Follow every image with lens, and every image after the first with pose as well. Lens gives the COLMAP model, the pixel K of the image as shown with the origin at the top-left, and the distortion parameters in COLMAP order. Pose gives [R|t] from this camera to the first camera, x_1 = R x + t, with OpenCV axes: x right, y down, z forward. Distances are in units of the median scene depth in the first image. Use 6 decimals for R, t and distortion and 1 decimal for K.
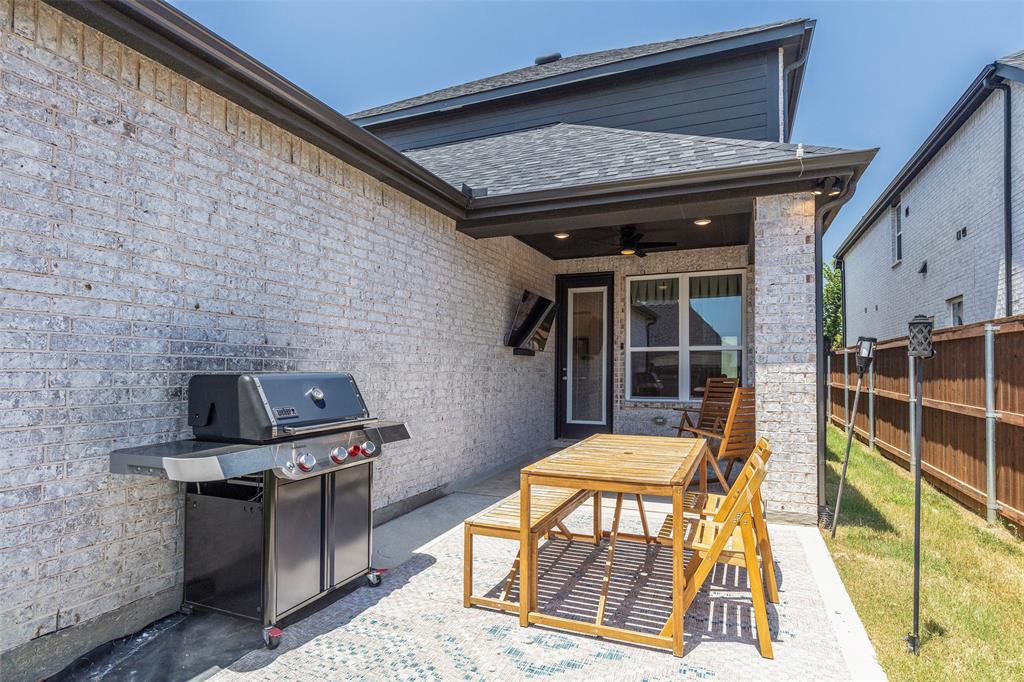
lens RADIAL K [[553.9, 0, 510.8], [0, 553.9, 349.9], [0, 0, 1]] dist [-0.001222, -0.000273]
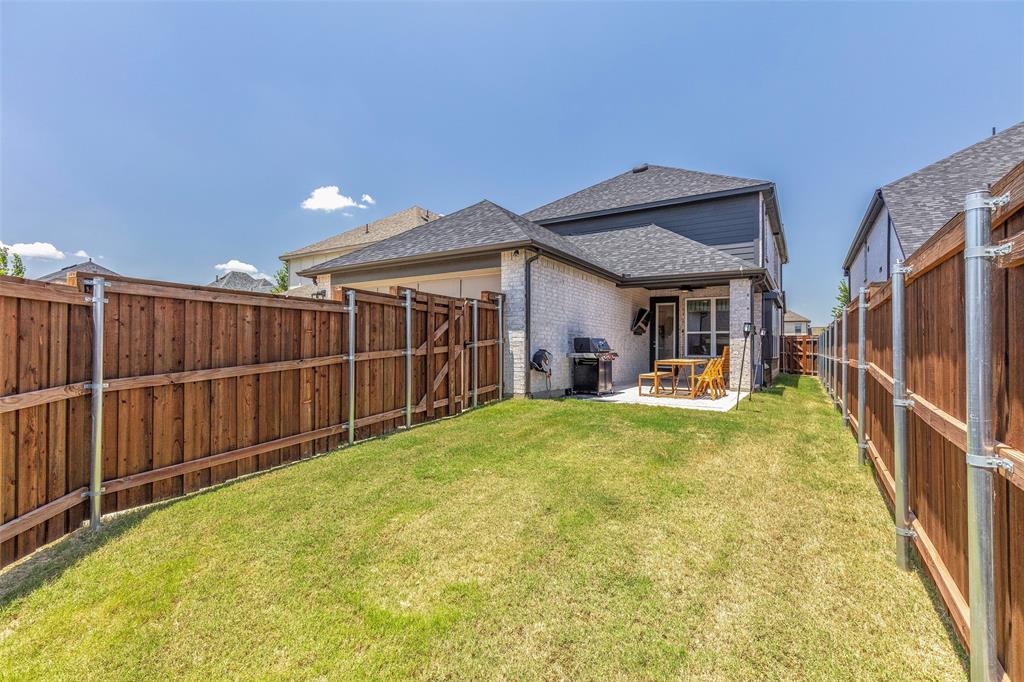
lens RADIAL K [[465.9, 0, 511.2], [0, 465.9, 333.5], [0, 0, 1]] dist [0.000489, 0.000084]
pose [[0.986243, 0.002918, -0.165278, -0.167983], [-0.002704, 0.999995, 0.001522, 0.001759], [0.165281, -0.001054, 0.986246, -0.957137]]
